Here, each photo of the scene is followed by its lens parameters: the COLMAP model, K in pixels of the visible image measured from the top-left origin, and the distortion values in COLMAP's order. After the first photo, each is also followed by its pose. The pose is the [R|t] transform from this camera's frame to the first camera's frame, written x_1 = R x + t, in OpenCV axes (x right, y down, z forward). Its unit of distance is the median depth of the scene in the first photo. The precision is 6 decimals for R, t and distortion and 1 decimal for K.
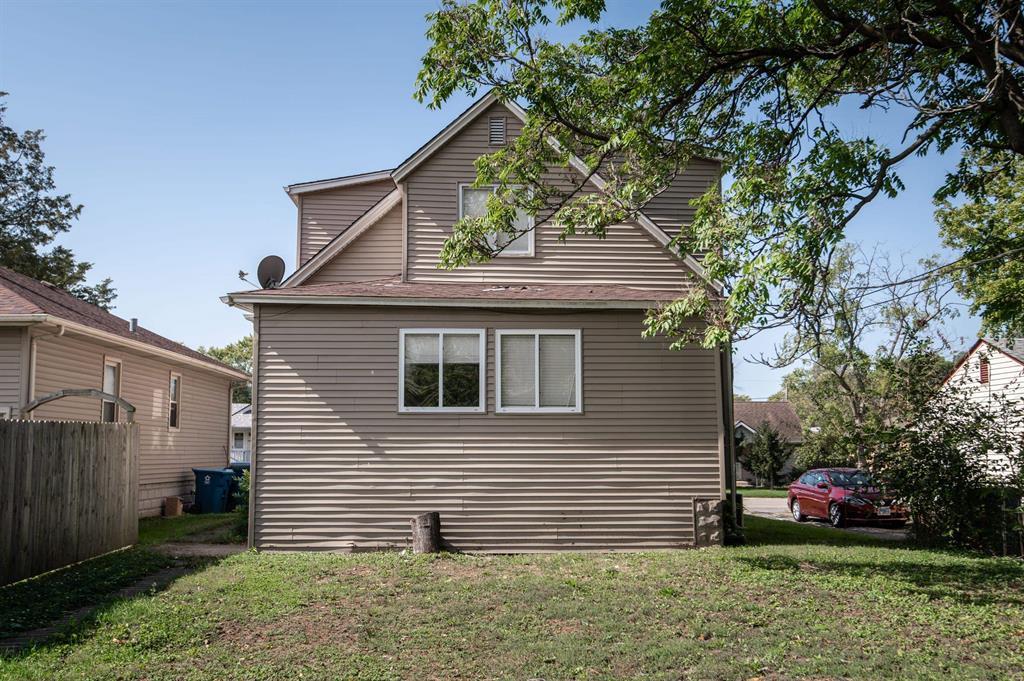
lens RADIAL K [[958.1, 0, 509.0], [0, 958.1, 338.6], [0, 0, 1]] dist [-0.004096, 0.000000]
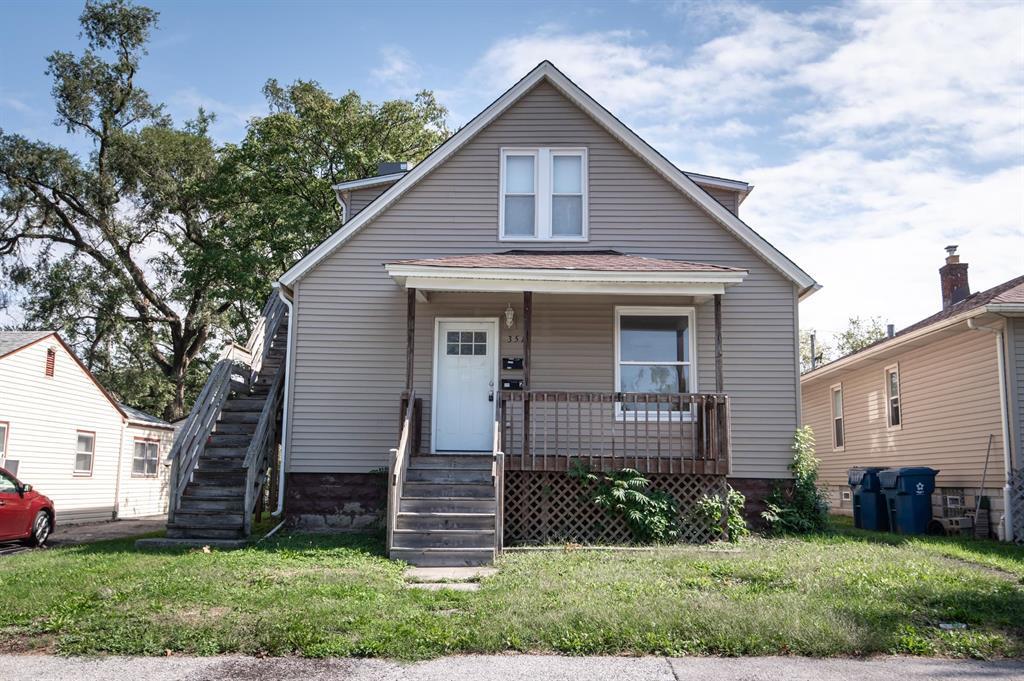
lens RADIAL K [[910.4, 0, 511.1], [0, 910.4, 342.7], [0, 0, 1]] dist [0.022054, 0.006442]
pose [[-0.998850, -0.003384, 0.047816, -0.045336], [-0.015949, 0.964133, -0.264941, 0.365748], [-0.045204, -0.265400, -0.963078, 2.717981]]
